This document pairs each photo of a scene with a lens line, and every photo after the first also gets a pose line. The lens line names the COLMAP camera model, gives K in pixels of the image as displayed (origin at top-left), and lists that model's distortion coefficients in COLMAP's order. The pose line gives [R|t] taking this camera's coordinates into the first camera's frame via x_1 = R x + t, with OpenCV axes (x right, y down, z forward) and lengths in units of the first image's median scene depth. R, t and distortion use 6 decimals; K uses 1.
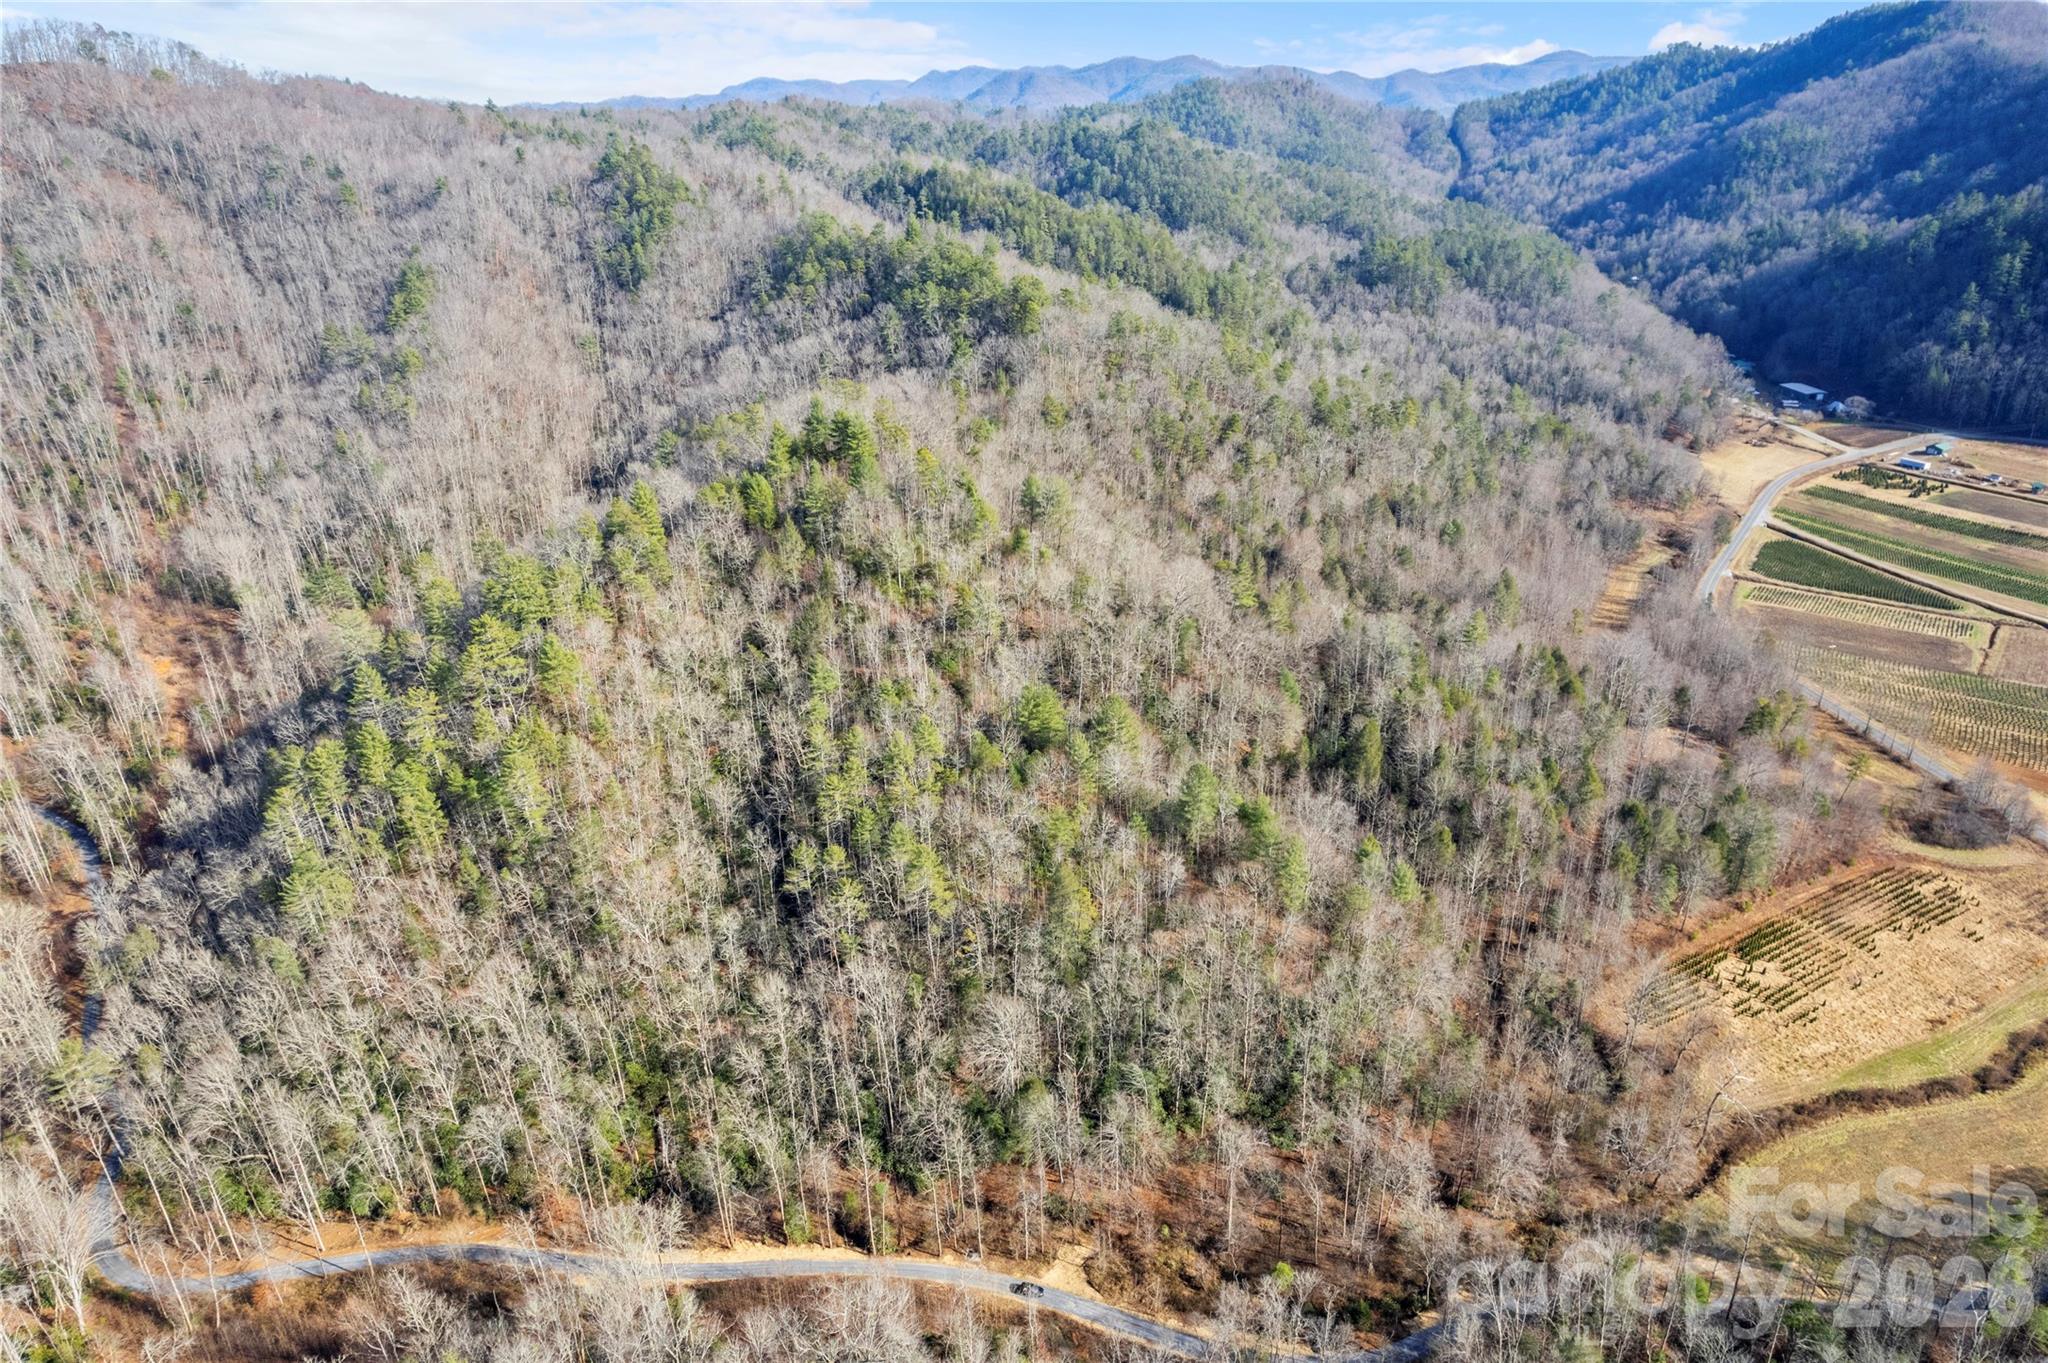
lens RADIAL K [[1351.1, 0, 1024.0], [0, 1351.1, 681.5], [0, 0, 1]] dist [-0.073334, 0.074712]
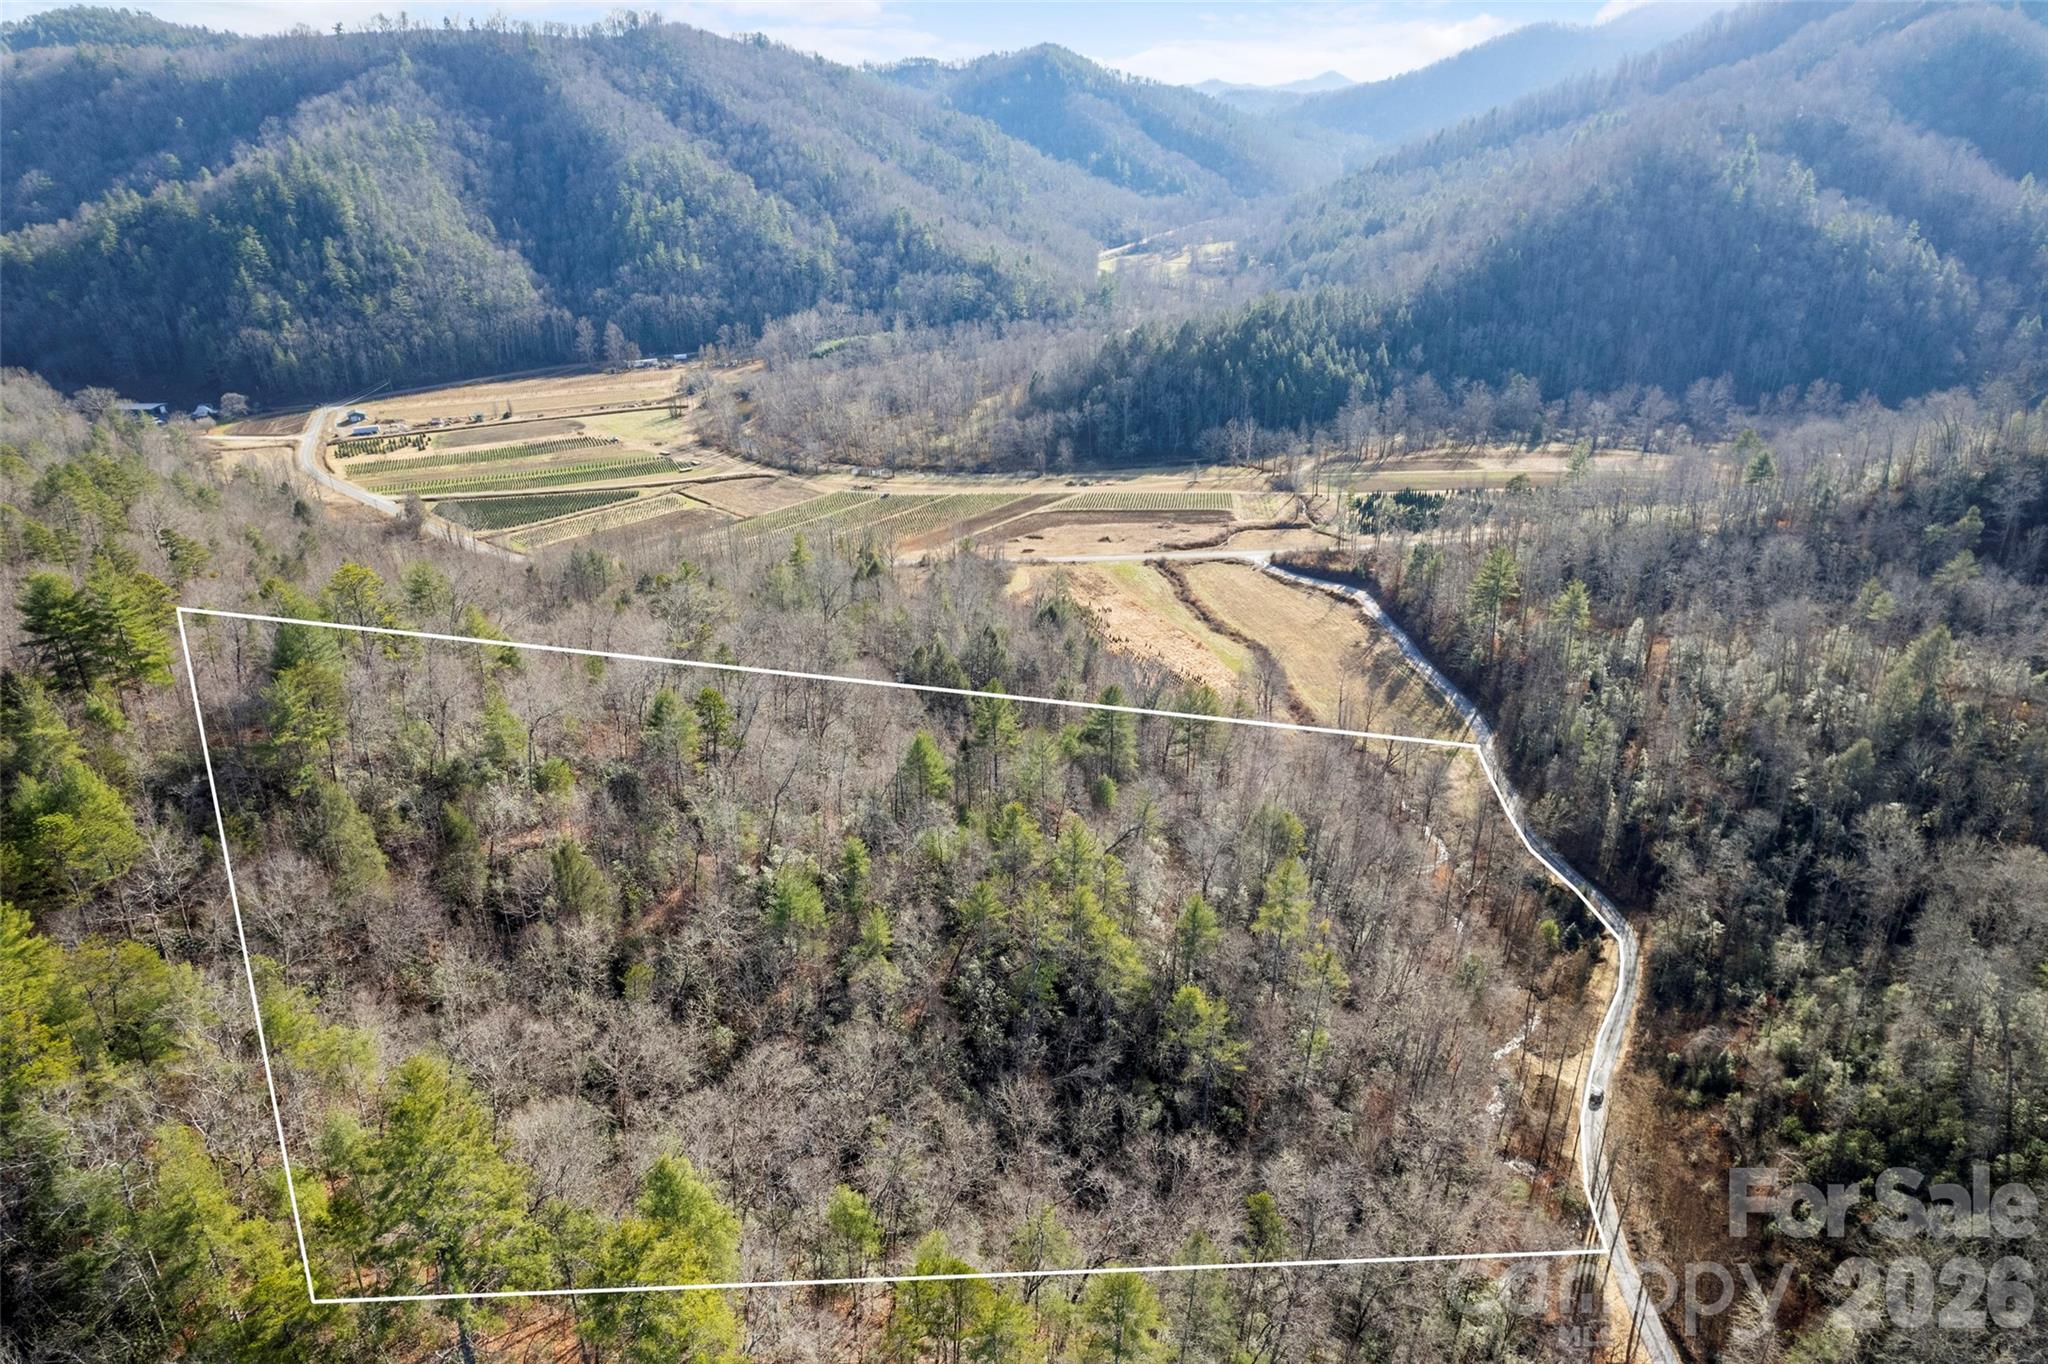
lens RADIAL K [[1351.1, 0, 1024.0], [0, 1351.1, 682.0], [0, 0, 1]] dist [-0.073334, 0.074712]
pose [[0.122146, -0.386305, 0.914248, -0.188199], [0.421317, 0.854214, 0.304649, -0.064368], [-0.898650, 0.347976, 0.267096, 0.223157]]
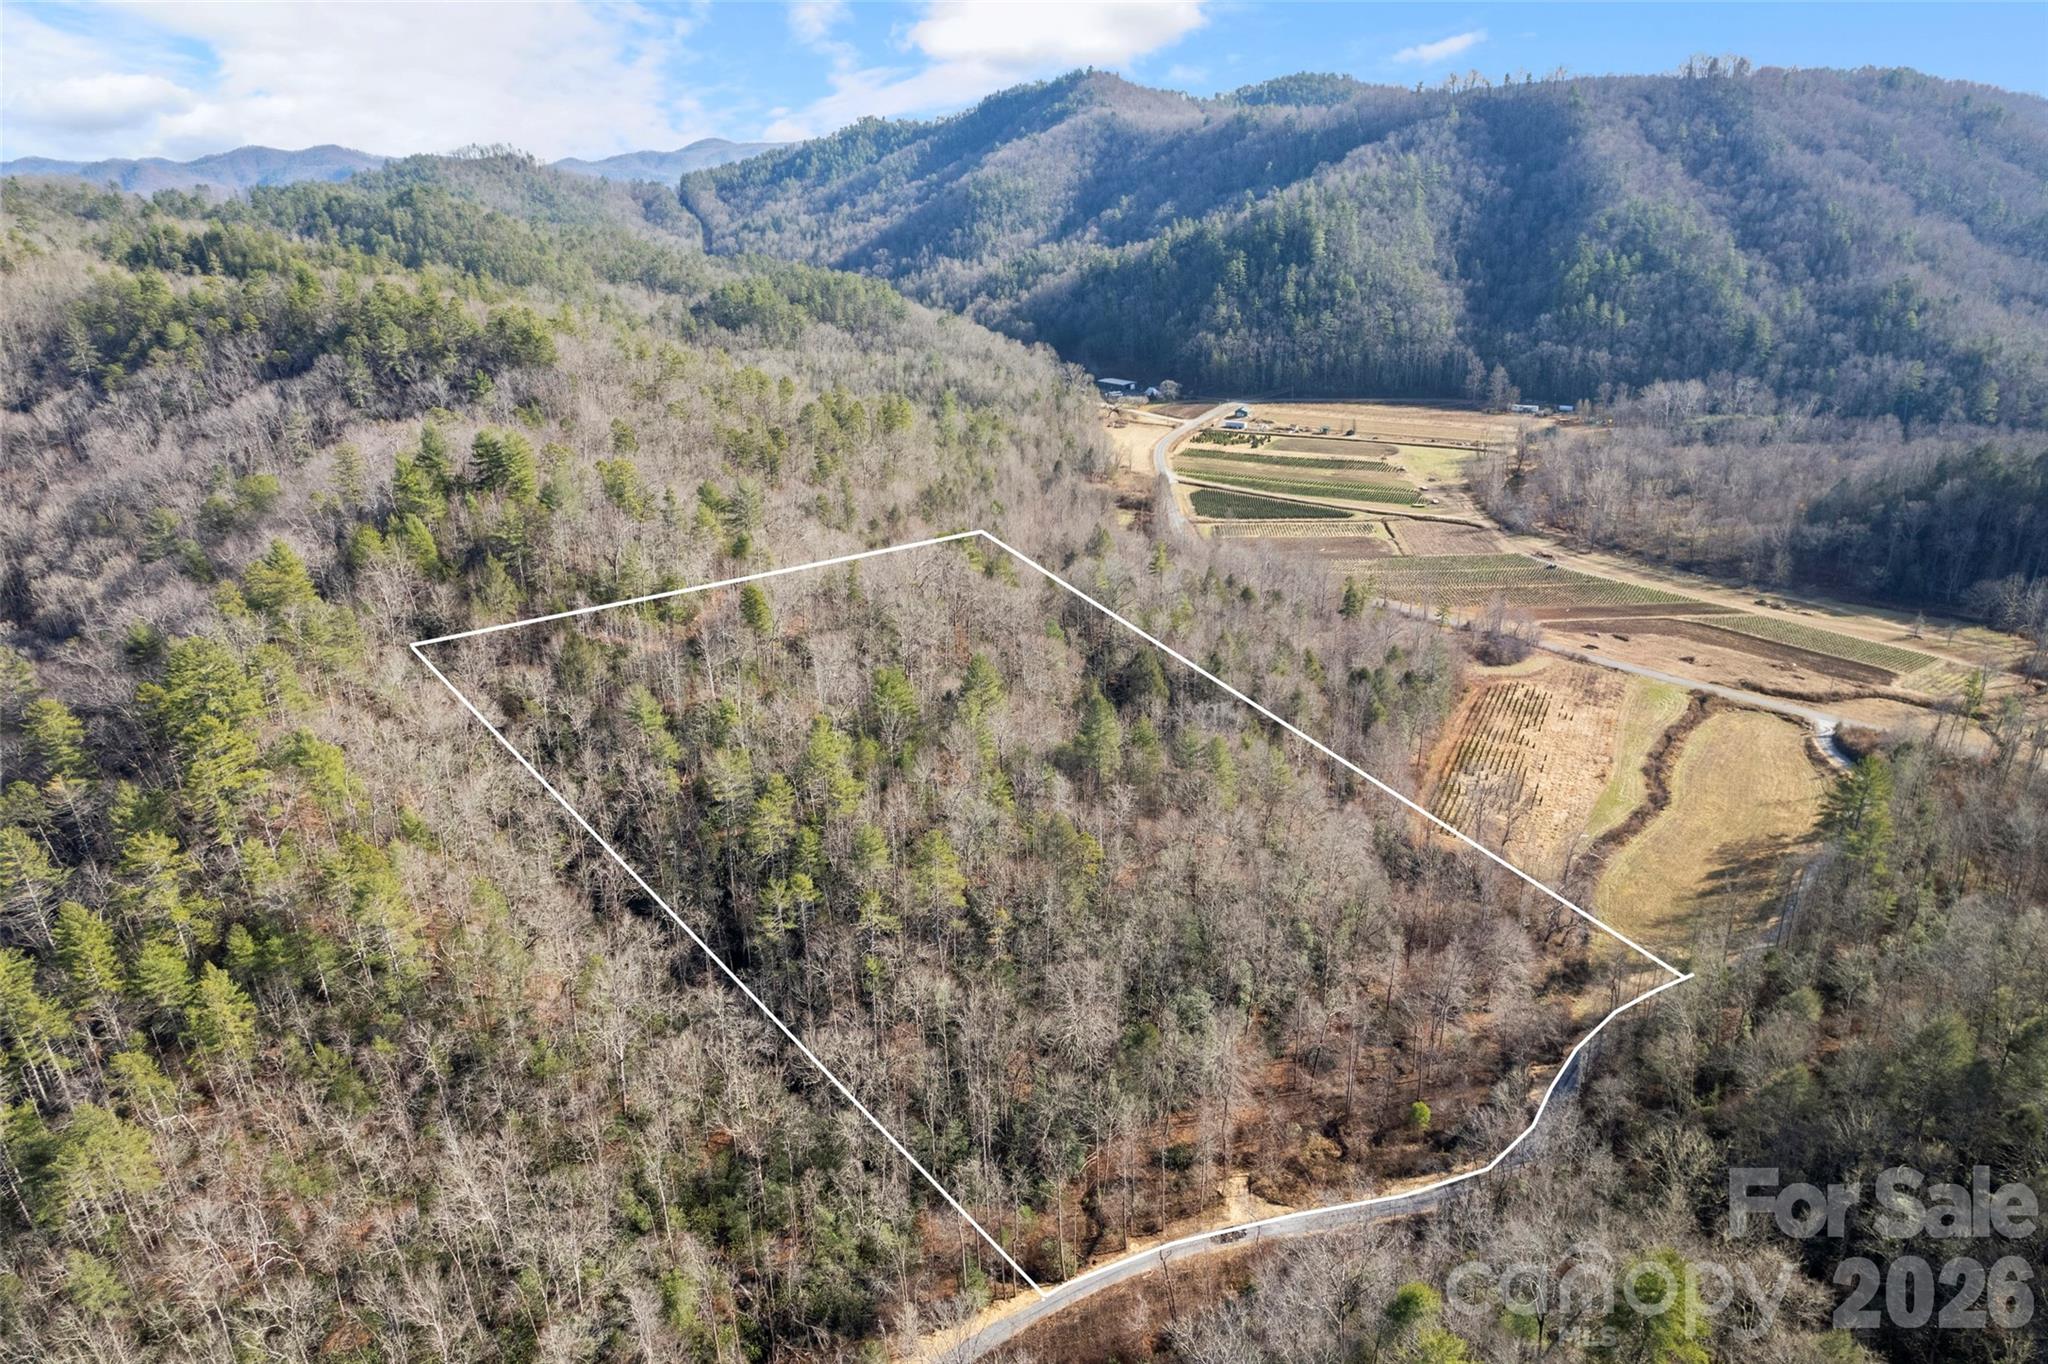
lens RADIAL K [[1351.1, 0, 1024.0], [0, 1351.1, 682.0], [0, 0, 1]] dist [-0.073334, 0.074712]
pose [[0.830310, -0.203928, 0.518650, -0.118345], [0.235427, 0.971878, 0.005237, 0.008666], [-0.505132, 0.117756, 0.854971, 0.047583]]
